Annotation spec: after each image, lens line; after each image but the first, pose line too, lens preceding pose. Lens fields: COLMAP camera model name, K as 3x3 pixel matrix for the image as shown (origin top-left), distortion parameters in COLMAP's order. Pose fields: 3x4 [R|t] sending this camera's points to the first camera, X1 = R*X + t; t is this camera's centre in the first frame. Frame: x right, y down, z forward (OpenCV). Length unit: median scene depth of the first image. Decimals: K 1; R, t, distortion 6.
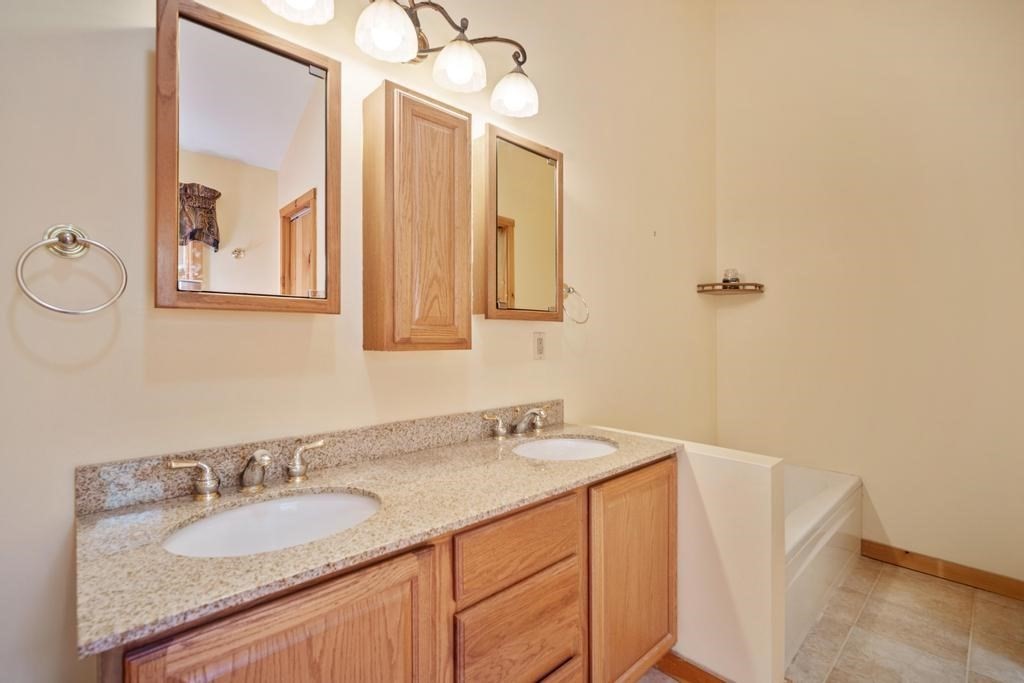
lens RADIAL K [[468.0, 0, 510.5], [0, 468.0, 339.2], [0, 0, 1]] dist [-0.013331, 0.002782]
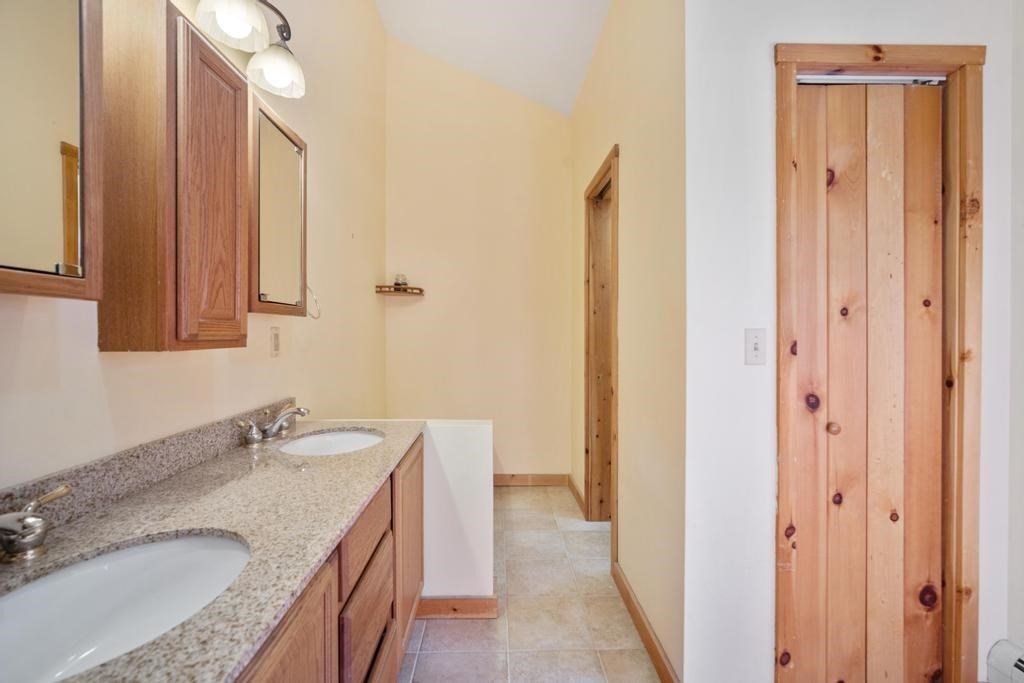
lens RADIAL K [[452.1, 0, 515.3], [0, 452.1, 336.0], [0, 0, 1]] dist [-0.014060, 0.004178]
pose [[0.651034, -0.007206, 0.759015, -0.407899], [0.002999, 0.999972, 0.006921, -0.002706], [-0.759043, -0.002230, 0.651037, 0.071923]]
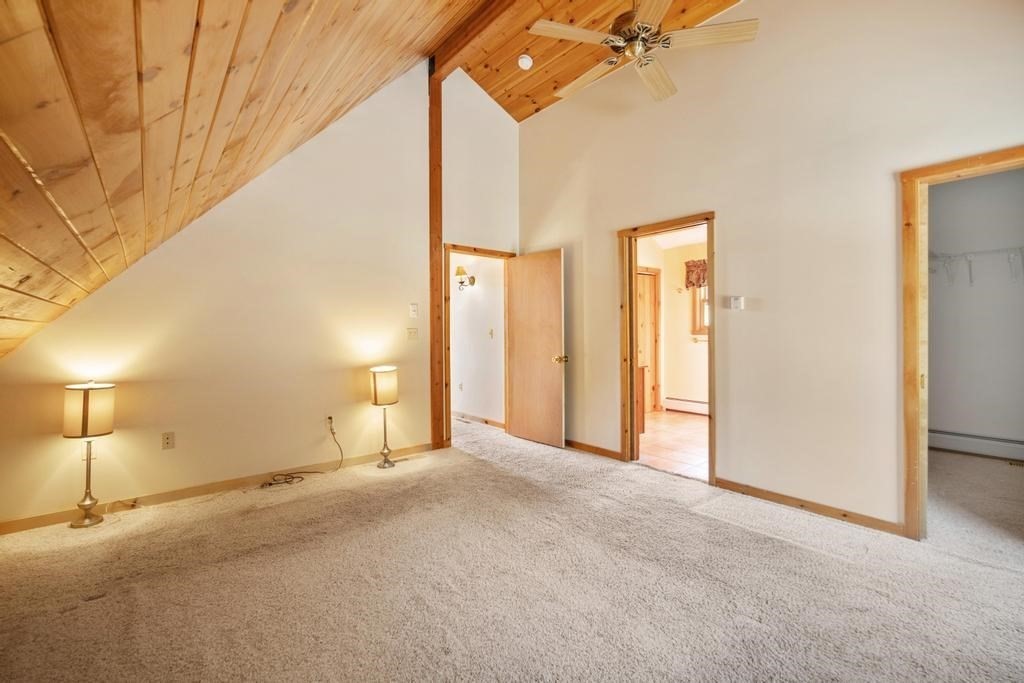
lens RADIAL K [[452.1, 0, 511.4], [0, 452.1, 332.7], [0, 0, 1]] dist [-0.014060, 0.004178]
pose [[0.064793, -0.001831, 0.997897, -3.871537], [0.006477, 0.999978, 0.001414, 0.010371], [-0.997878, 0.006372, 0.064803, 1.211761]]
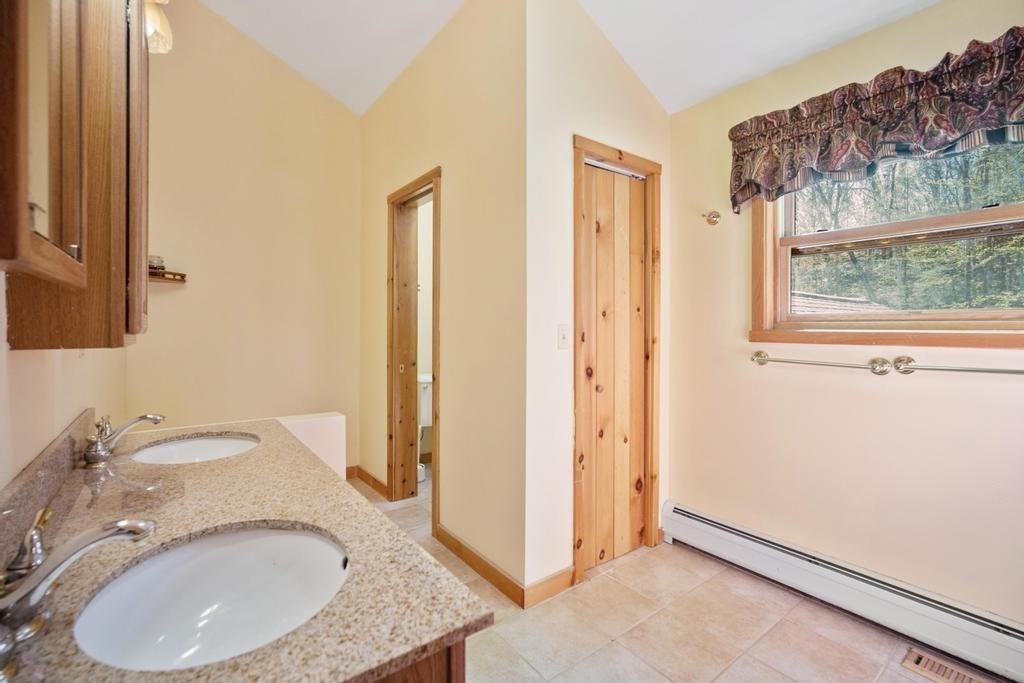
lens RADIAL K [[452.1, 0, 523.7], [0, 452.1, 330.9], [0, 0, 1]] dist [-0.014060, 0.004178]
pose [[0.076466, -0.009331, 0.997029, -0.780612], [0.001594, 0.999956, 0.009236, -0.003123], [-0.997071, 0.000883, 0.076477, 0.333957]]
